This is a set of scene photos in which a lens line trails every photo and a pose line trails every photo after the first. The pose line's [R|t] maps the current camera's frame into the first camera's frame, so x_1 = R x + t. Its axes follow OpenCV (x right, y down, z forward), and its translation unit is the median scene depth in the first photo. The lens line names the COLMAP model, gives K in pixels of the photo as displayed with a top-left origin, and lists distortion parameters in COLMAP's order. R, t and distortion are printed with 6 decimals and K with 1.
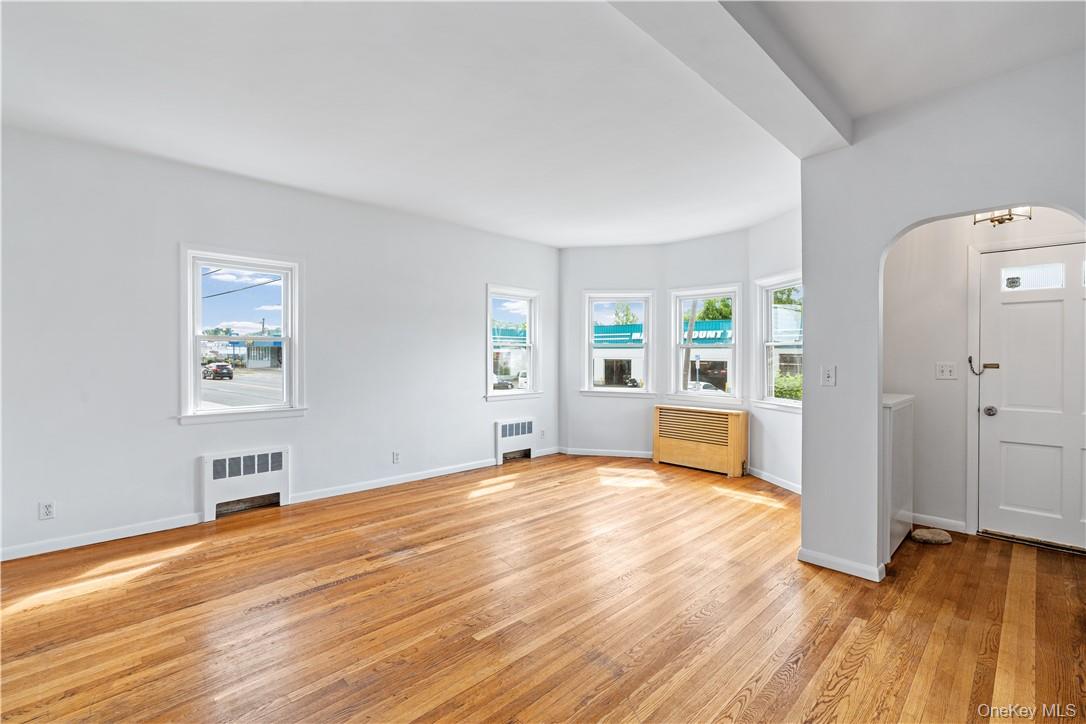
lens RADIAL K [[503.6, 0, 542.6], [0, 503.6, 354.1], [0, 0, 1]] dist [-0.000368, 0.000060]
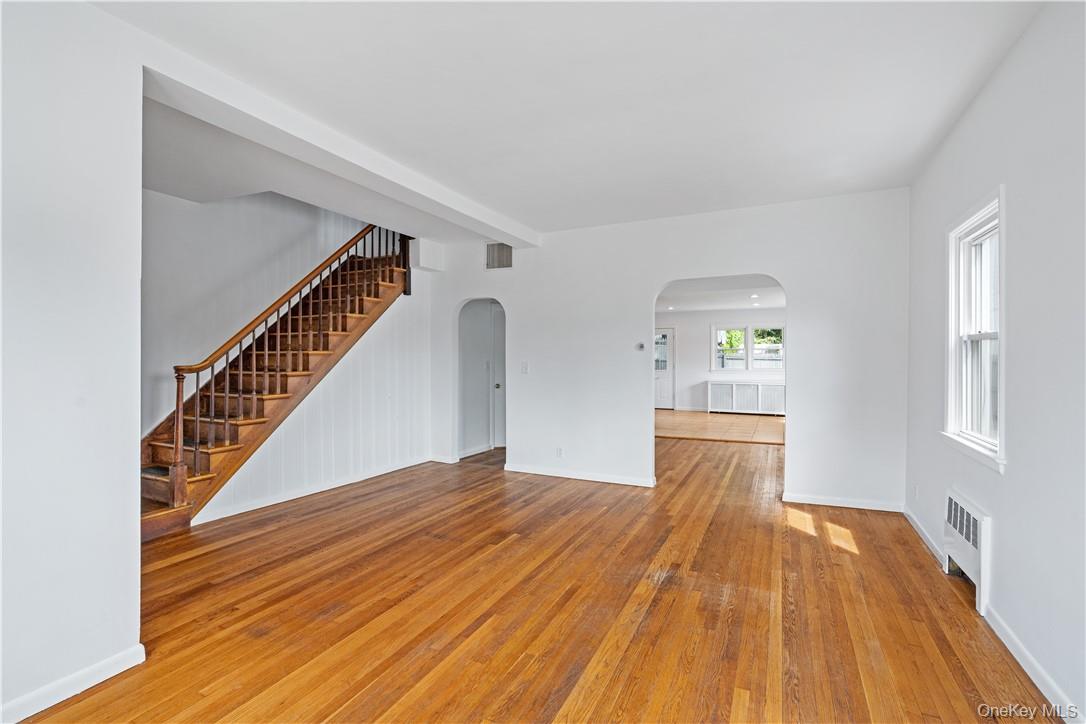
lens RADIAL K [[503.6, 0, 542.6], [0, 503.6, 354.1], [0, 0, 1]] dist [-0.000368, 0.000060]
pose [[-0.945190, -0.007048, -0.326446, 0.224416], [-0.004710, 0.999957, -0.007954, 0.001662], [0.326488, -0.005980, -0.945183, 1.794592]]
